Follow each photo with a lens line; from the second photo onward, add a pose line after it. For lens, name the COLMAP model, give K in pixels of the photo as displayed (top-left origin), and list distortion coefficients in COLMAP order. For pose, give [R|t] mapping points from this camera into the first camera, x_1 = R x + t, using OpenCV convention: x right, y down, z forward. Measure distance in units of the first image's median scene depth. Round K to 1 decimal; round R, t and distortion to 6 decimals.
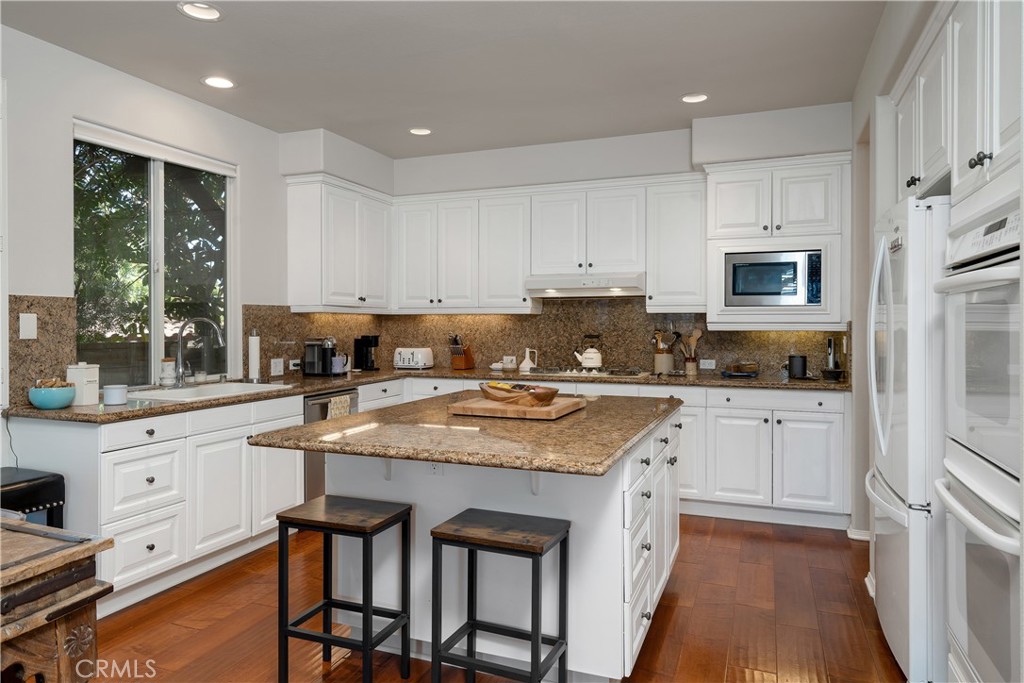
lens RADIAL K [[658.5, 0, 507.0], [0, 658.5, 332.4], [0, 0, 1]] dist [-0.006440, 0.002879]
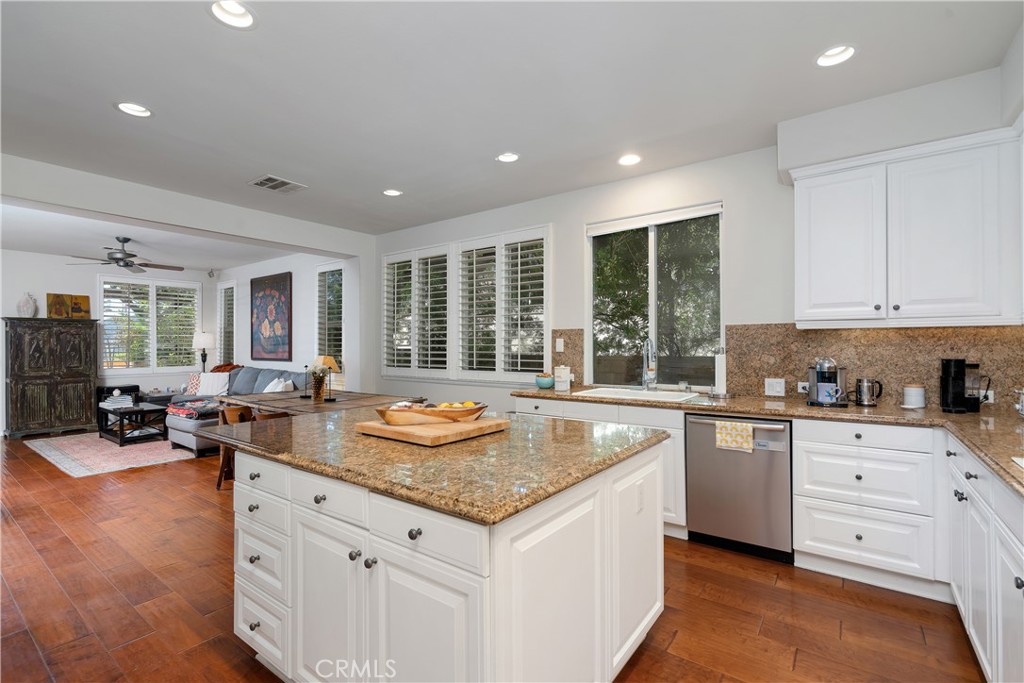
lens RADIAL K [[459.2, 0, 514.8], [0, 459.2, 343.2], [0, 0, 1]] dist [-0.001188, -0.001194]
pose [[-0.249899, 0.002144, -0.968270, 0.415535], [-0.005430, 0.999979, 0.003616, -0.012927], [0.968257, 0.006162, -0.249882, 0.819243]]
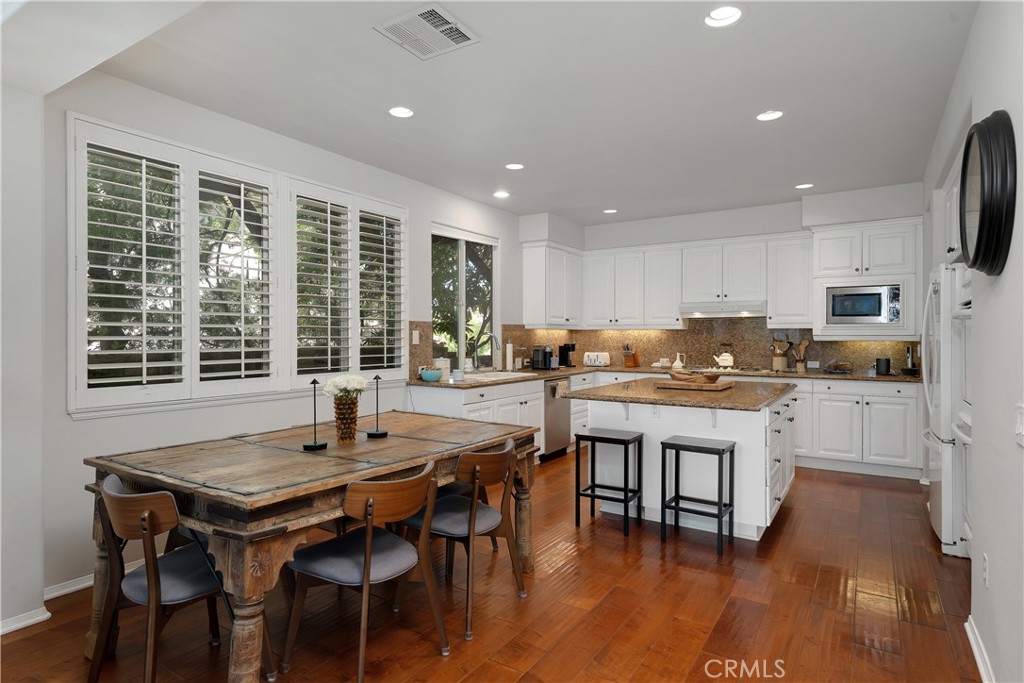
lens RADIAL K [[553.0, 0, 506.0], [0, 553.0, 340.3], [0, 0, 1]] dist [-0.006154, 0.000090]
pose [[0.978454, 0.001447, -0.206460, -0.105046], [-0.002531, 0.999984, -0.004982, 0.004114], [0.206450, 0.005397, 0.978442, -0.324467]]
